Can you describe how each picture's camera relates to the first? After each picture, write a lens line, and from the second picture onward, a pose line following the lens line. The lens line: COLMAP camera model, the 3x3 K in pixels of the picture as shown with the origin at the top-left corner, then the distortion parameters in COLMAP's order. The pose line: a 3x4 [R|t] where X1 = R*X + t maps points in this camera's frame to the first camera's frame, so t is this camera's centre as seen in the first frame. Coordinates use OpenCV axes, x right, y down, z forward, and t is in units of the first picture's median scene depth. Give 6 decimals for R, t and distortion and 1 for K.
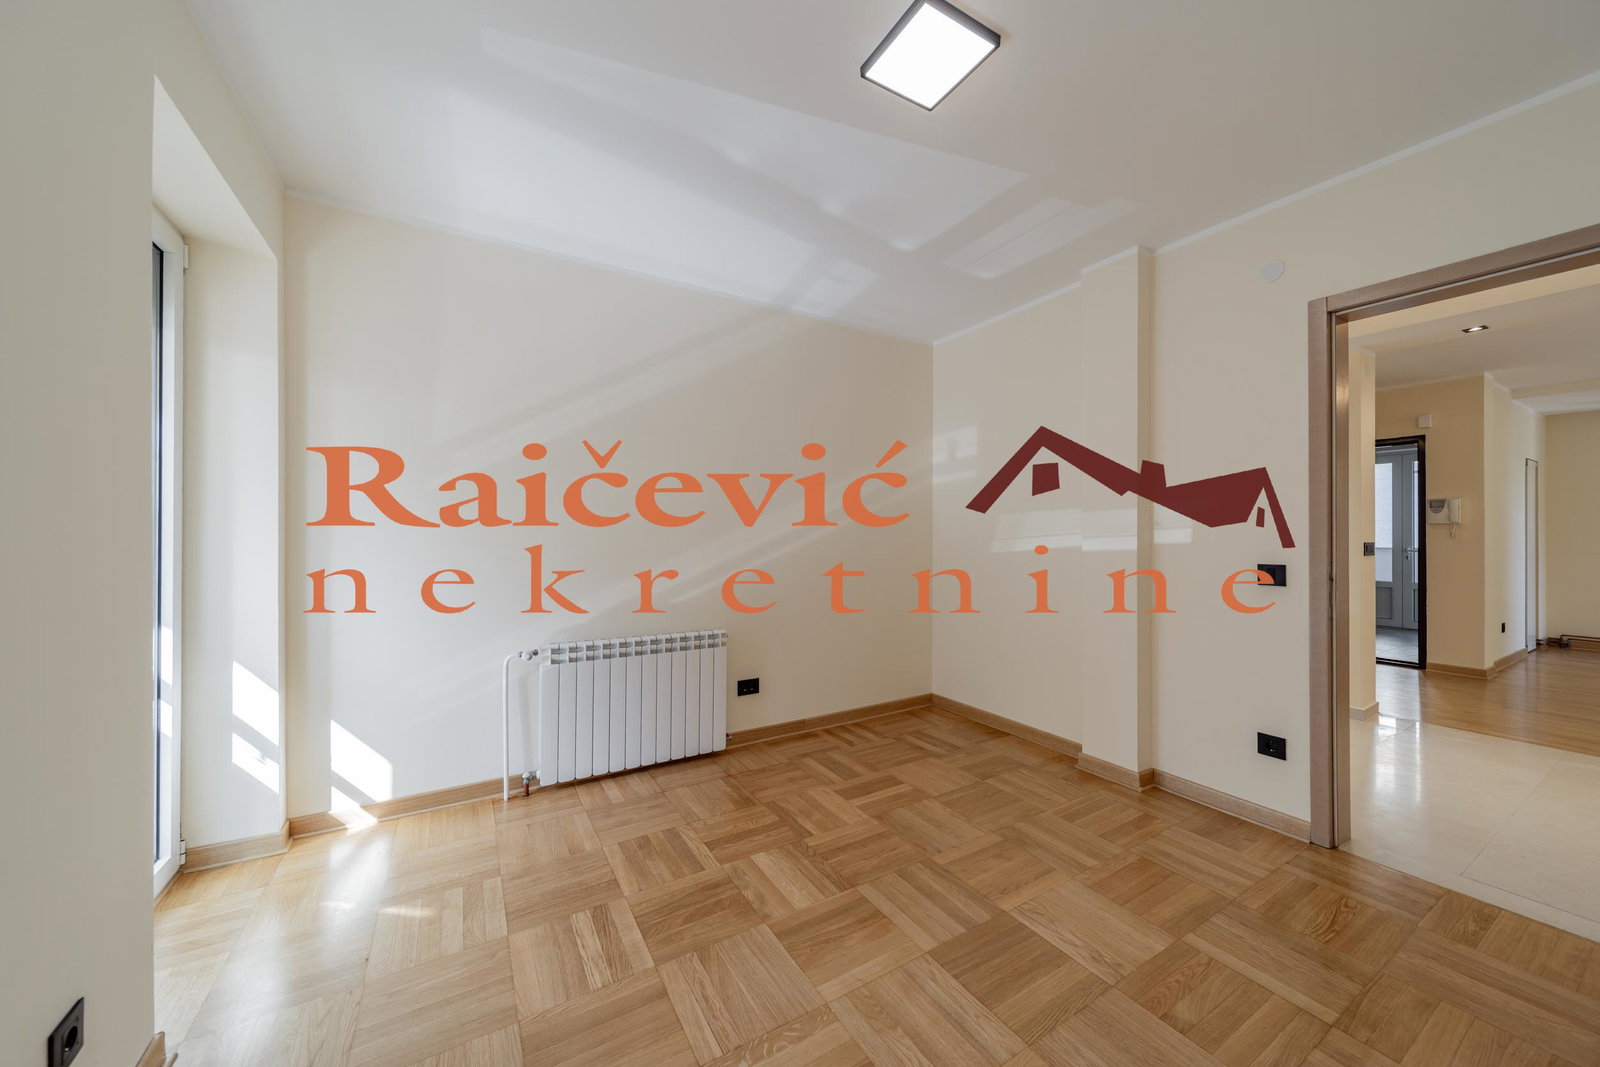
lens RADIAL K [[568.1, 0, 792.1], [0, 568.1, 529.2], [0, 0, 1]] dist [0.000443, -0.000430]
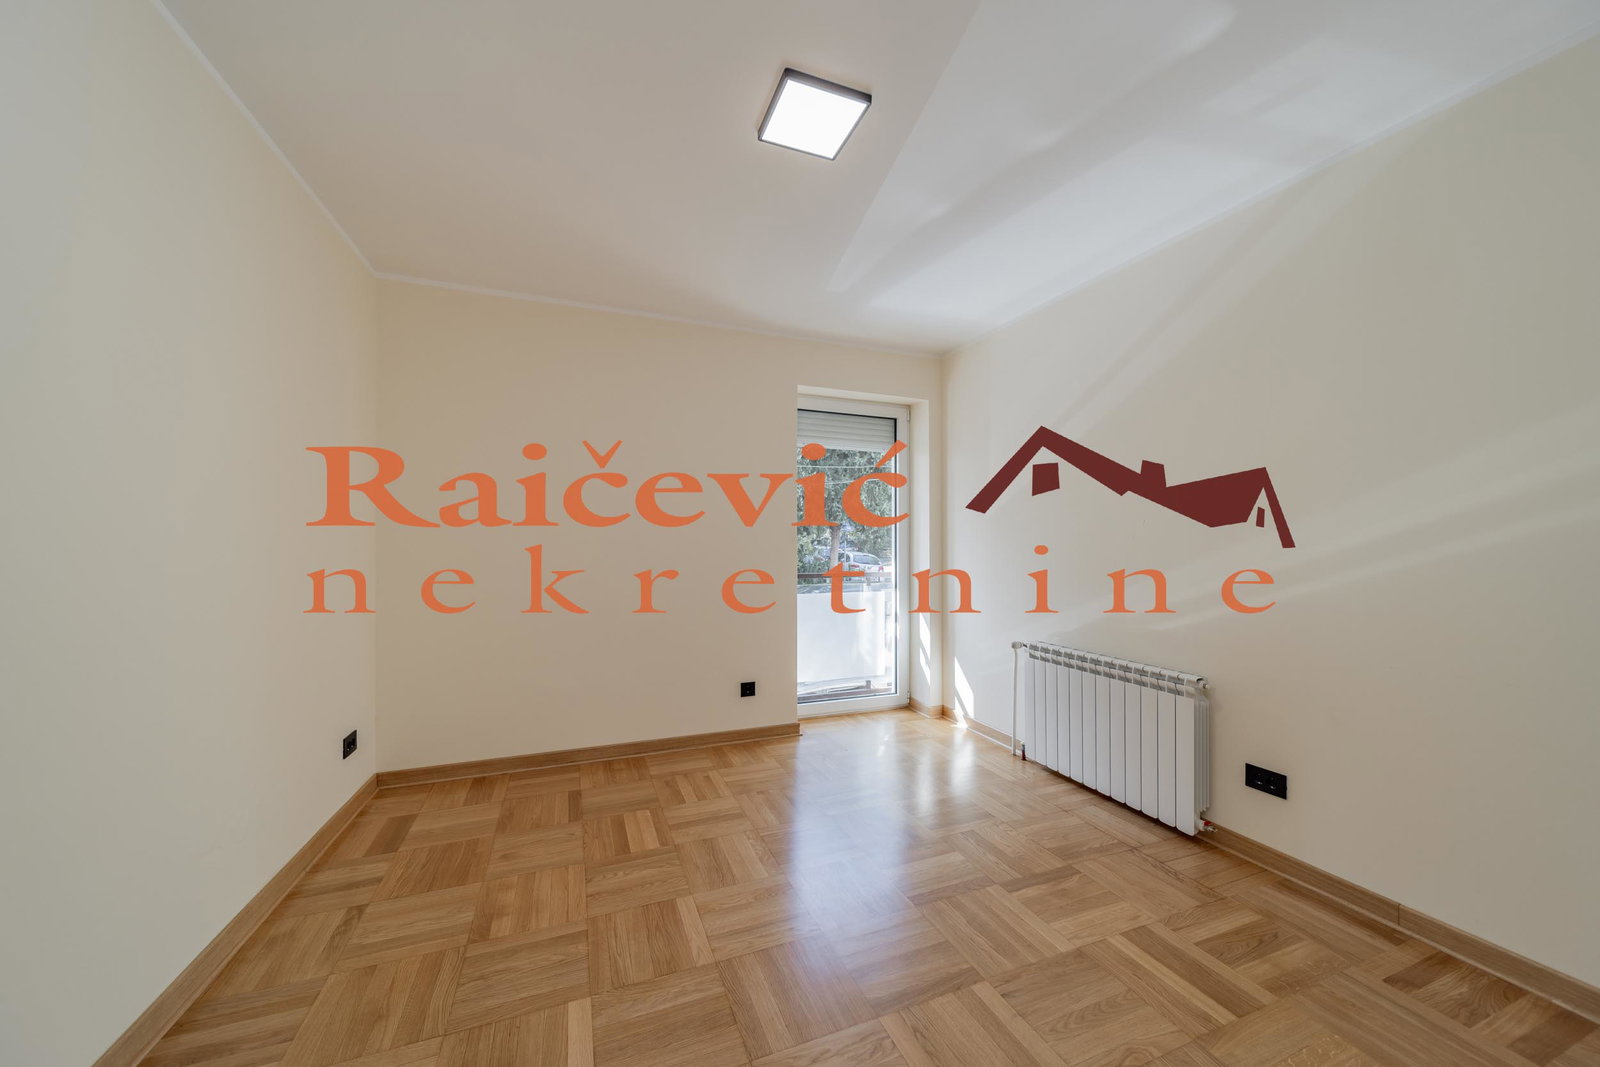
lens RADIAL K [[568.1, 0, 789.9], [0, 568.1, 541.9], [0, 0, 1]] dist [0.000443, -0.000430]
pose [[-0.171178, -0.008325, -0.985205, 0.775569], [0.007427, 0.999925, -0.009740, 0.003583], [0.985212, -0.008985, -0.171103, 0.661540]]
